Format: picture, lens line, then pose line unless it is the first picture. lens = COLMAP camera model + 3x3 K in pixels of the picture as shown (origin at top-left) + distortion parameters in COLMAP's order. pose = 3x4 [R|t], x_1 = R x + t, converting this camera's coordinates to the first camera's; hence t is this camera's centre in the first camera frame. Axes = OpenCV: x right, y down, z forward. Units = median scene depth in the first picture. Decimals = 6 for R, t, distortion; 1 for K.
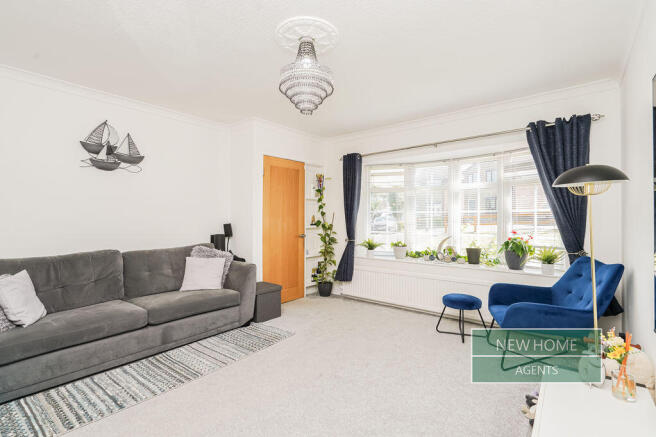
lens RADIAL K [[305.8, 0, 328.1], [0, 305.8, 213.6], [0, 0, 1]] dist [-0.000168, 0.000245]
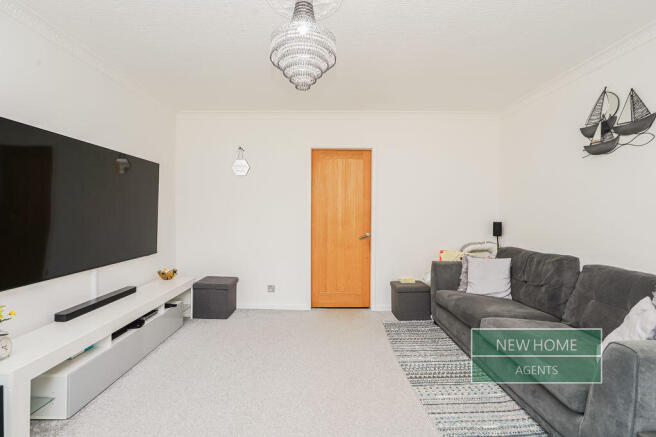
lens RADIAL K [[300.4, 0, 332.6], [0, 300.4, 216.5], [0, 0, 1]] dist [-0.001537, 0.008363]
pose [[-0.754285, -0.002644, -0.656542, 0.286765], [-0.005065, 0.999986, 0.001793, 0.015241], [0.656528, 0.004678, -0.754287, 1.206981]]
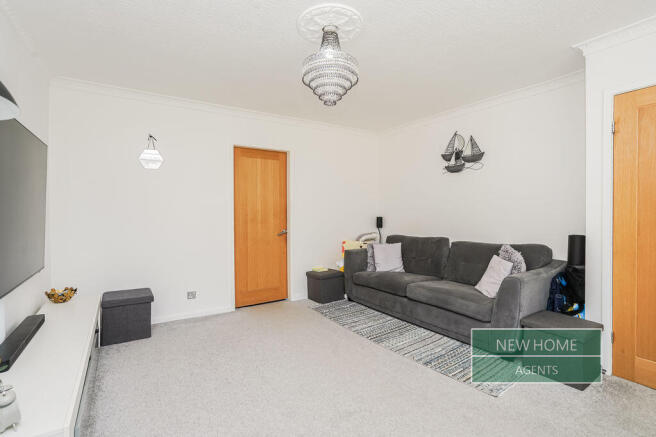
lens RADIAL K [[305.8, 0, 328.1], [0, 305.8, 213.6], [0, 0, 1]] dist [-0.000168, 0.000245]
pose [[-0.282249, 0.002645, -0.959338, 0.623566], [0.010554, 0.999944, -0.000348, 0.016897], [0.959283, -0.010223, -0.282261, 0.916930]]
